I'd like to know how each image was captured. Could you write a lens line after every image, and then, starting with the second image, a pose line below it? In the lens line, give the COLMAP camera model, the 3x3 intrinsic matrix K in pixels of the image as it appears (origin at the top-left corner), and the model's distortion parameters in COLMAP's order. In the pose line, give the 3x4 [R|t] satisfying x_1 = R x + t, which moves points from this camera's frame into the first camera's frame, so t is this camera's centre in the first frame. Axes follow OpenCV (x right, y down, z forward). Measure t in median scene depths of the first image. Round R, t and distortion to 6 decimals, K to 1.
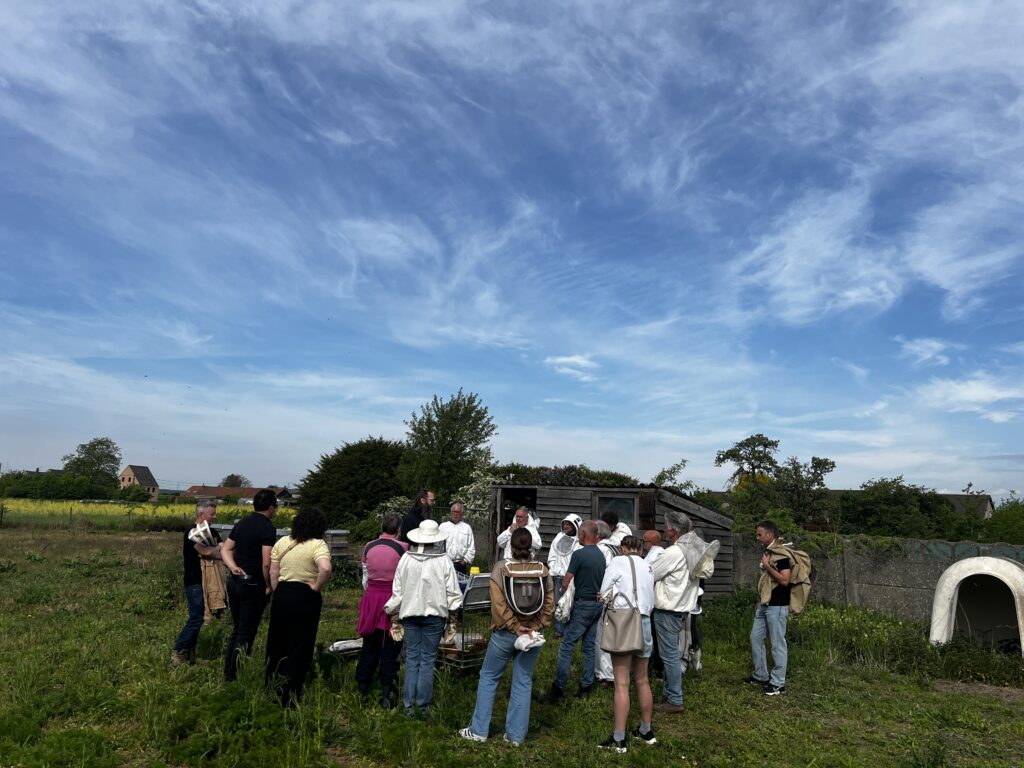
lens RADIAL K [[811.1, 0, 512.0], [0, 811.1, 384.0], [0, 0, 1]] dist [0.022970, -0.005353]
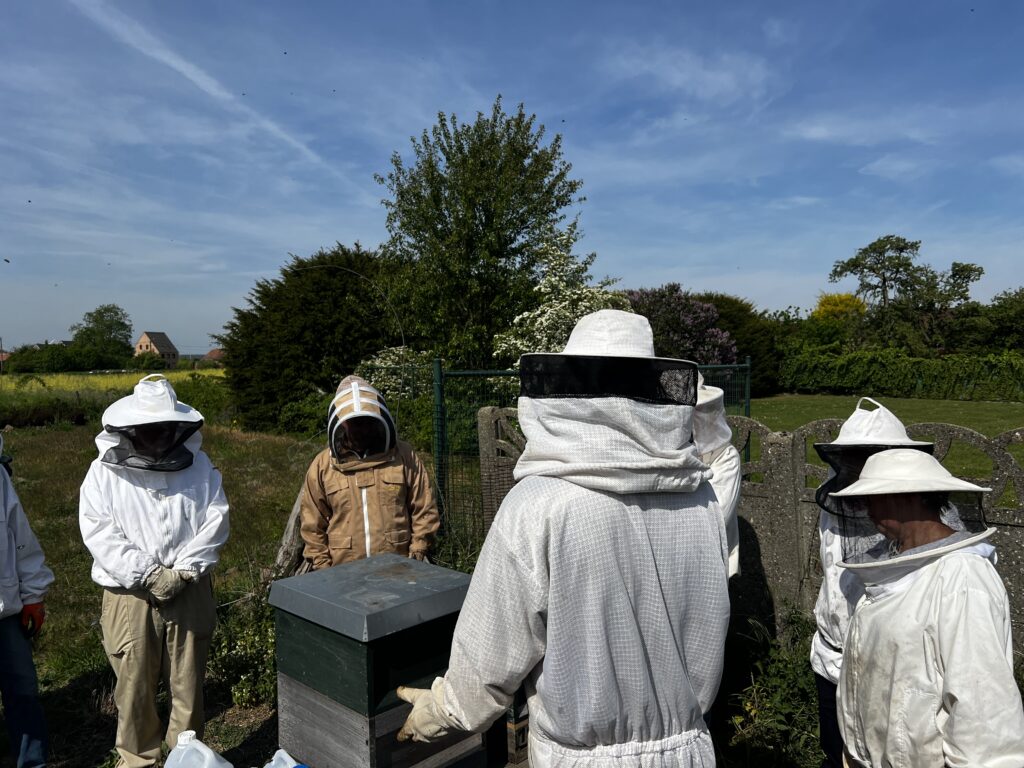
lens RADIAL K [[811.1, 0, 512.0], [0, 811.1, 384.0], [0, 0, 1]] dist [0.022970, -0.005353]
pose [[0.997420, -0.058926, -0.041000, -0.038537], [0.065587, 0.980214, 0.186760, 0.063850], [0.029184, -0.188967, 0.981550, 0.443320]]
